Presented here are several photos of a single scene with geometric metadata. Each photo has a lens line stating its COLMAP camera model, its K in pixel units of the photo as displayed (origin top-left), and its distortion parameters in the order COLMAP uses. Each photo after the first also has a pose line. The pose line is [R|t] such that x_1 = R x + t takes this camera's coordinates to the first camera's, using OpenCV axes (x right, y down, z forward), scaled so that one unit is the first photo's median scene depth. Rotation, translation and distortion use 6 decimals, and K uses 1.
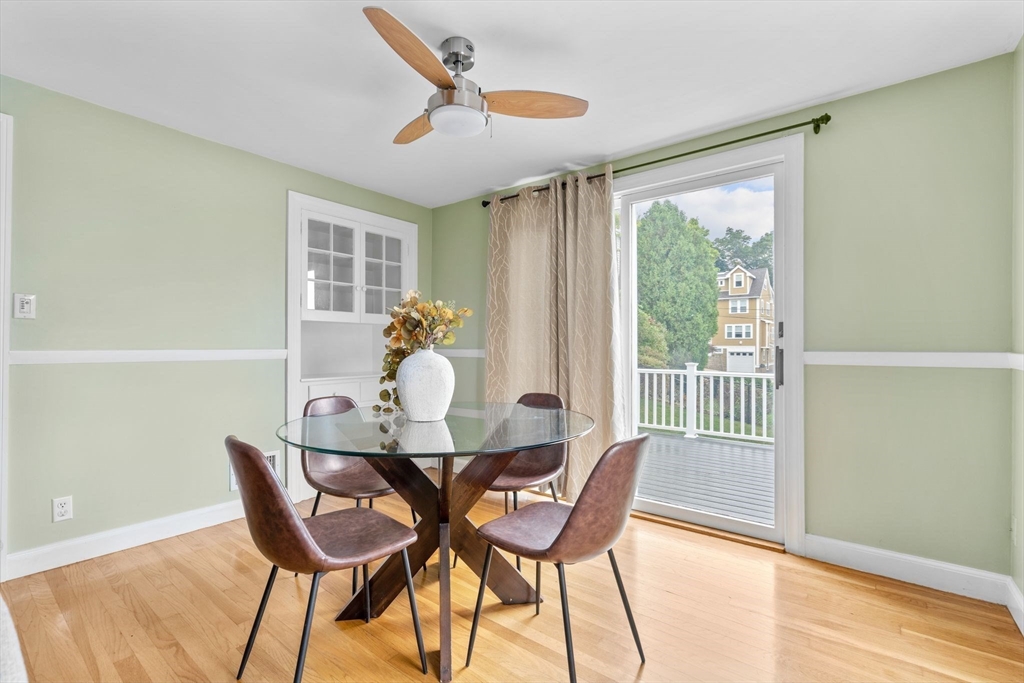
lens RADIAL K [[467.3, 0, 516.4], [0, 467.3, 346.2], [0, 0, 1]] dist [0.000081, 0.000047]
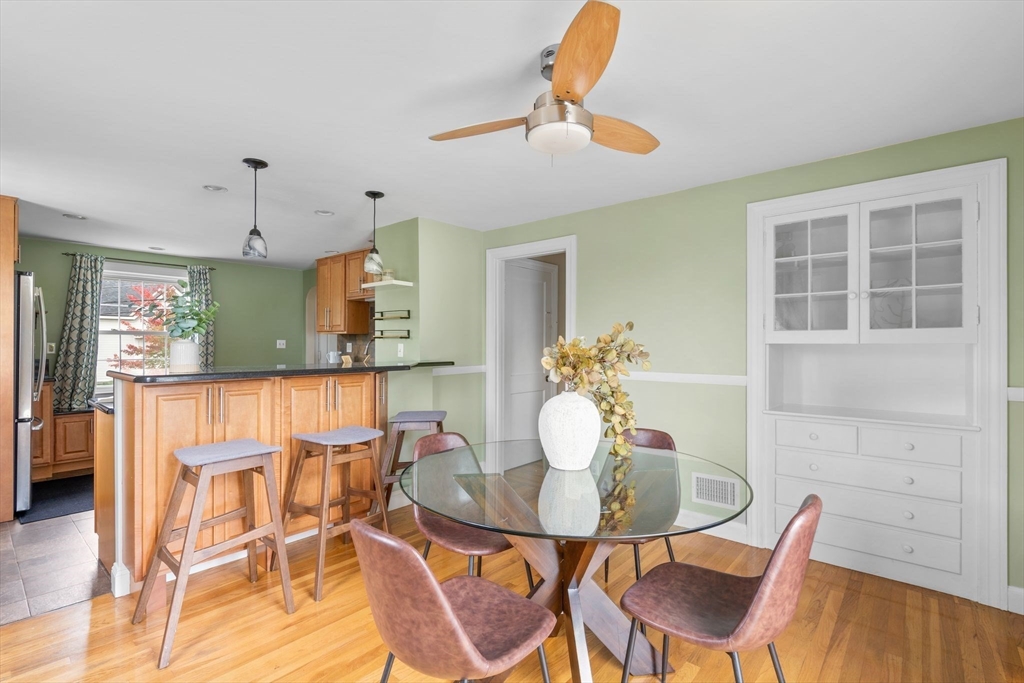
lens RADIAL K [[467.3, 0, 516.4], [0, 467.3, 346.2], [0, 0, 1]] dist [0.000081, 0.000047]
pose [[-0.037417, -0.004863, -0.999288, 0.406133], [0.004860, 0.999975, -0.005049, -0.047377], [0.999288, -0.005046, -0.037393, 0.530931]]
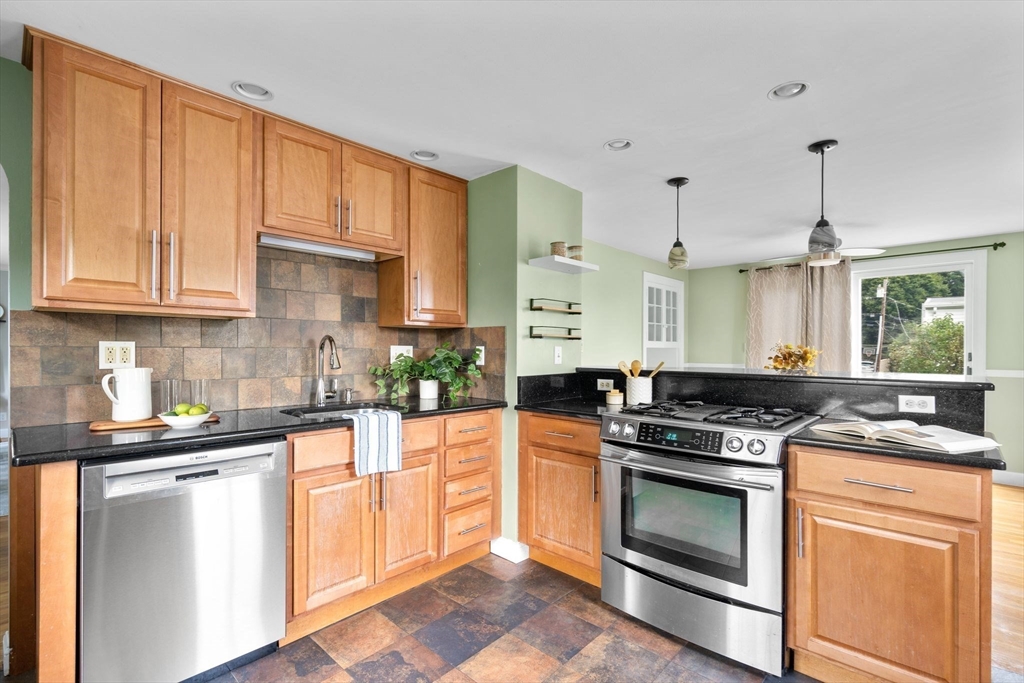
lens RADIAL K [[467.3, 0, 516.4], [0, 467.3, 346.2], [0, 0, 1]] dist [0.000081, 0.000047]
pose [[0.997869, -0.002115, -0.065212, -0.794370], [0.002227, 0.999996, 0.001648, -0.063205], [0.065209, -0.001789, 0.997870, -0.679852]]
